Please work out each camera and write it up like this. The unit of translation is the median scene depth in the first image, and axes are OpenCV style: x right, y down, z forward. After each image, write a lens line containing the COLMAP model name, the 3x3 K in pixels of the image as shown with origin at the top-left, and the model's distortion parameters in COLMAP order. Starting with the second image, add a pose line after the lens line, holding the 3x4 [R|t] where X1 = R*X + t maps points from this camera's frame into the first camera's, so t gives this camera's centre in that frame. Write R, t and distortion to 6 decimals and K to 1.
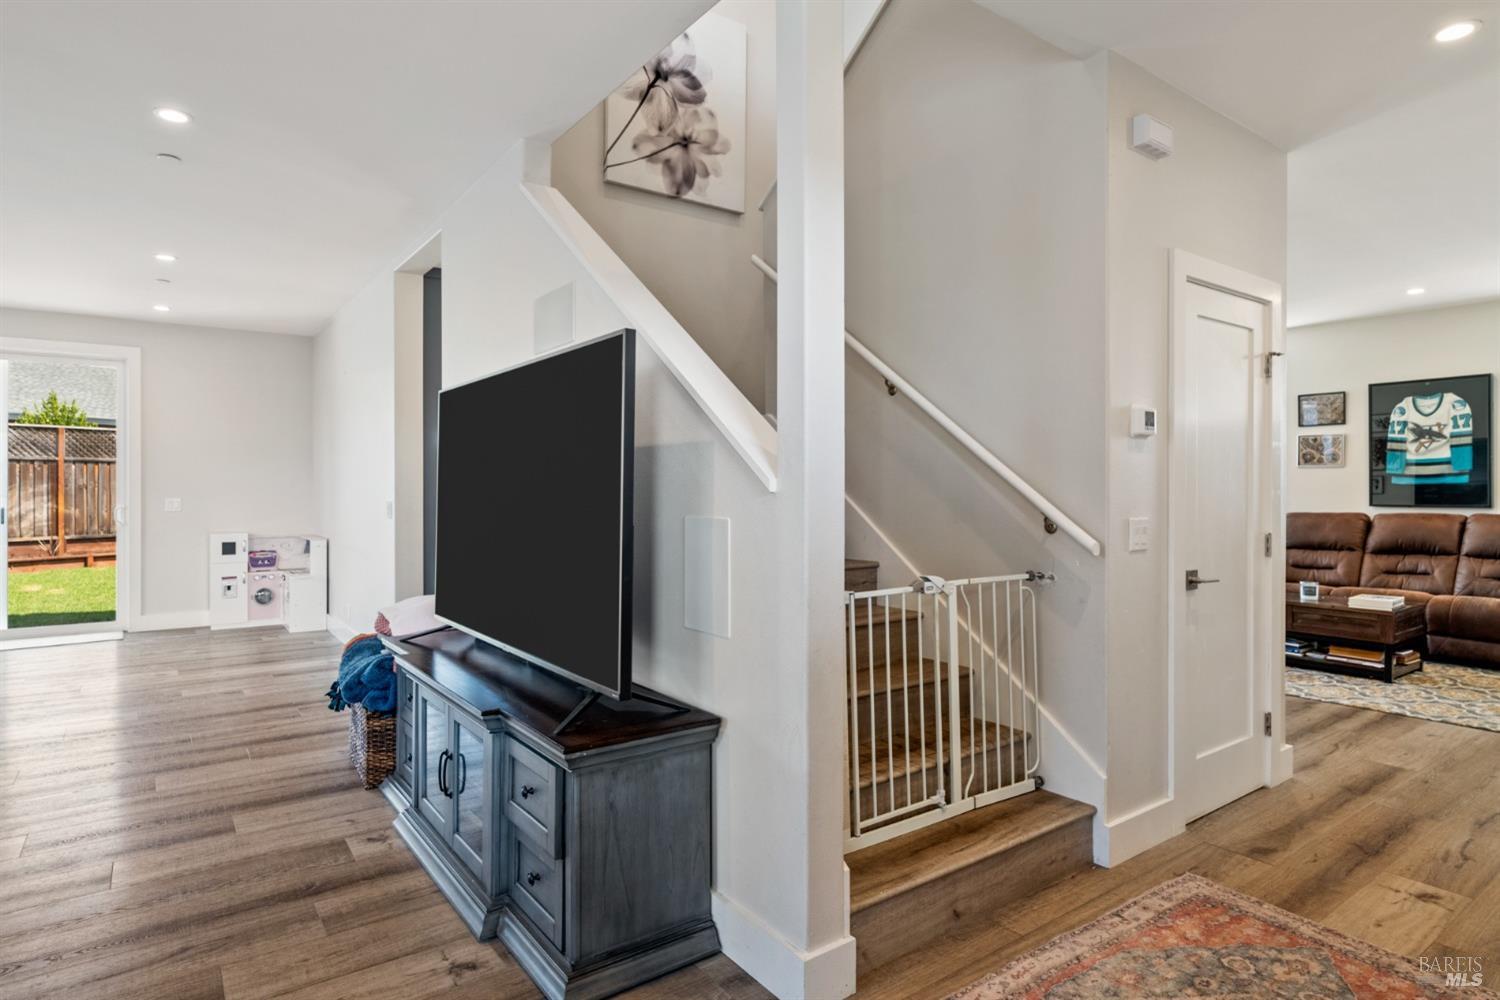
lens RADIAL K [[812.1, 0, 756.0], [0, 812.1, 494.0], [0, 0, 1]] dist [0.001022, -0.000332]
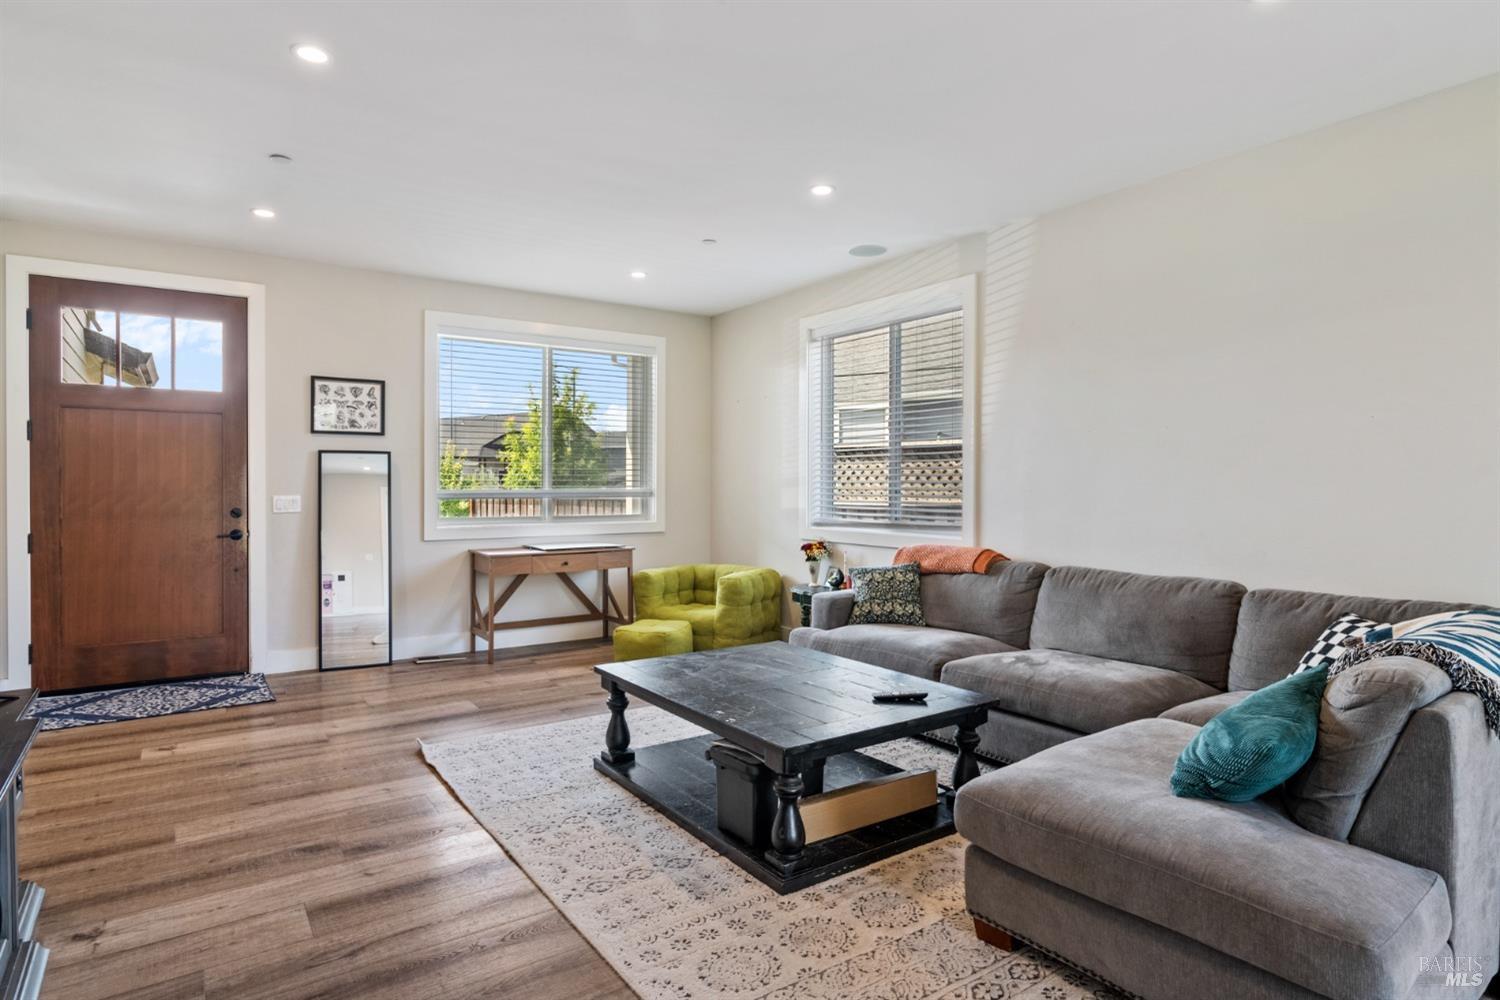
lens RADIAL K [[812.1, 0, 740.9], [0, 812.1, 493.6], [0, 0, 1]] dist [0.001022, -0.000332]
pose [[-0.999606, -0.006757, 0.027232, -0.450910], [-0.006258, 0.999812, 0.018360, -0.006070], [-0.027351, 0.018182, -0.999461, 0.738146]]
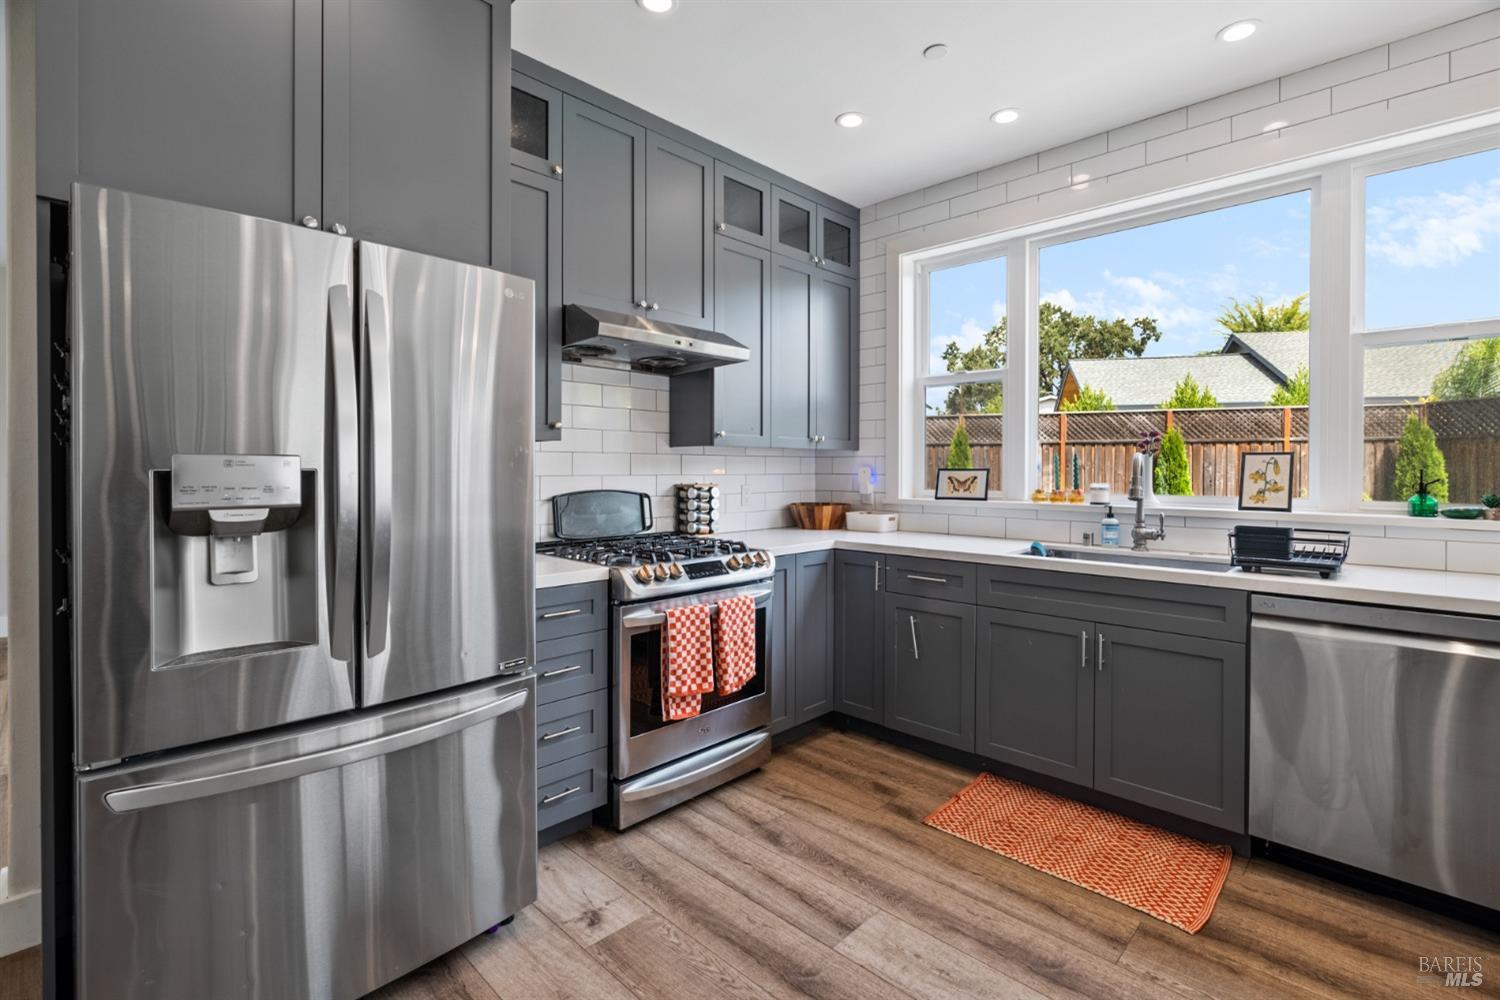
lens RADIAL K [[685.1, 0, 761.0], [0, 685.1, 473.9], [0, 0, 1]] dist [-0.007879, 0.003267]
pose [[0.182106, 0.008543, -0.983242, -0.028091], [-0.007010, 0.999948, 0.007390, -0.008986], [0.983254, 0.005546, 0.182157, 1.135873]]
